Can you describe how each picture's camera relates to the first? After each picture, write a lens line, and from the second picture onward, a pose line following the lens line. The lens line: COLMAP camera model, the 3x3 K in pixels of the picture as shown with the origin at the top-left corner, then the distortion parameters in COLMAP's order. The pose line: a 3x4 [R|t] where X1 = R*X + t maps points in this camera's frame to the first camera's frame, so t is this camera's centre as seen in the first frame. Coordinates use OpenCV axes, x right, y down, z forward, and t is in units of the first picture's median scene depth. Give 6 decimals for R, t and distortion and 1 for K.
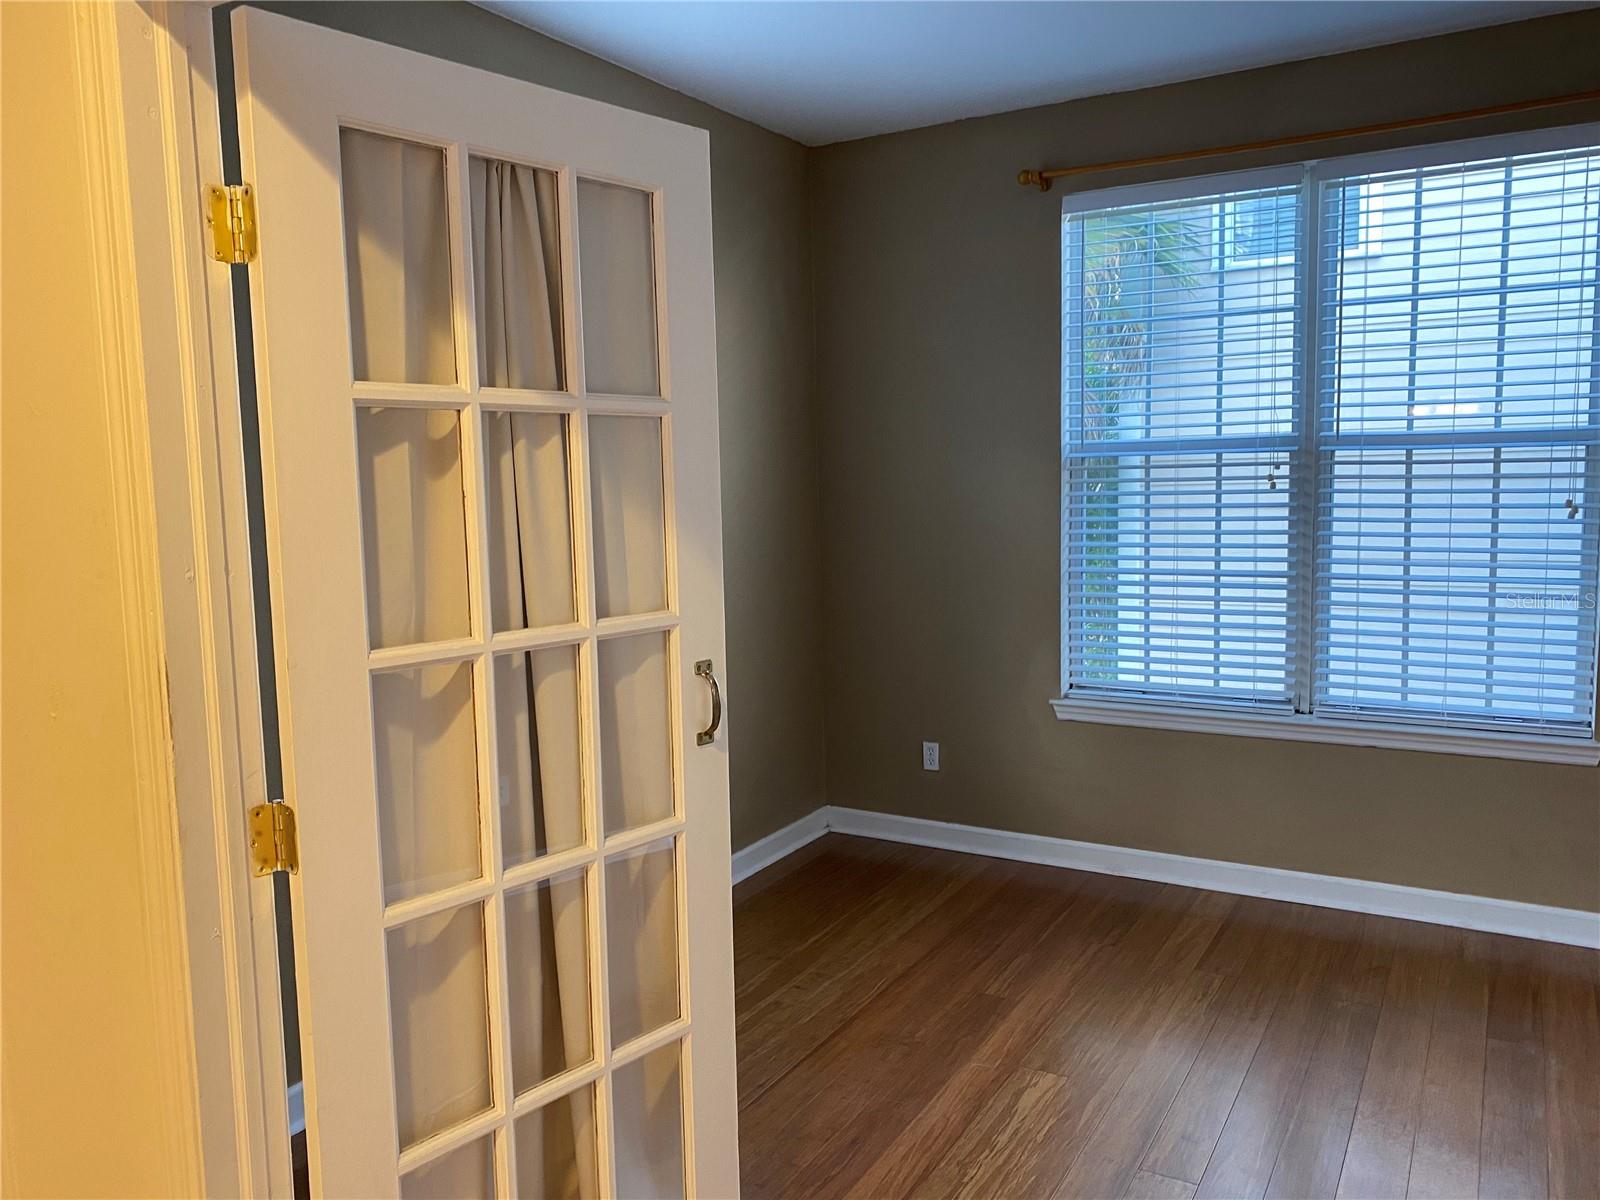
lens RADIAL K [[1204.9, 0, 791.0], [0, 1204.9, 614.0], [0, 0, 1]] dist [0.007755, -0.018790]
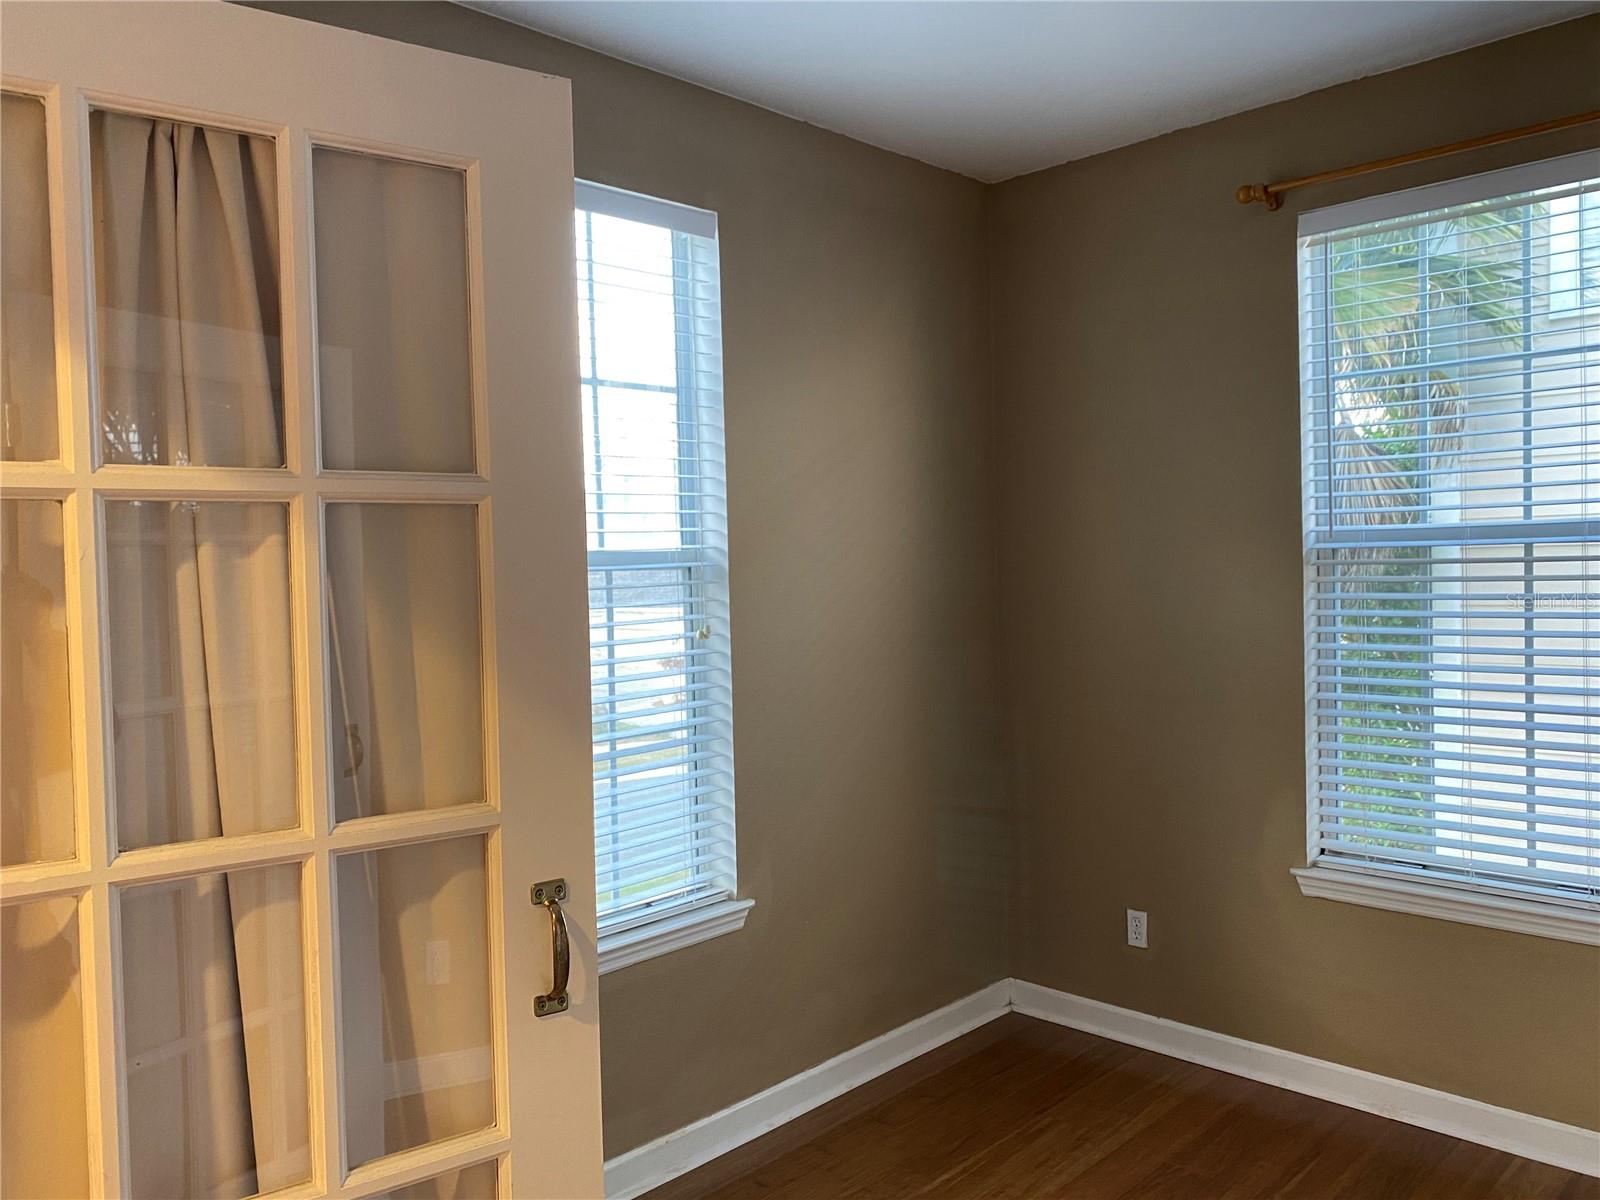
lens RADIAL K [[1204.9, 0, 806.8], [0, 1204.9, 609.0], [0, 0, 1]] dist [0.007755, -0.018790]
pose [[0.971564, 0.006557, -0.236686, 0.105057], [-0.024275, 0.997108, -0.072023, -0.031235], [0.235529, 0.075721, 0.968913, 0.198219]]
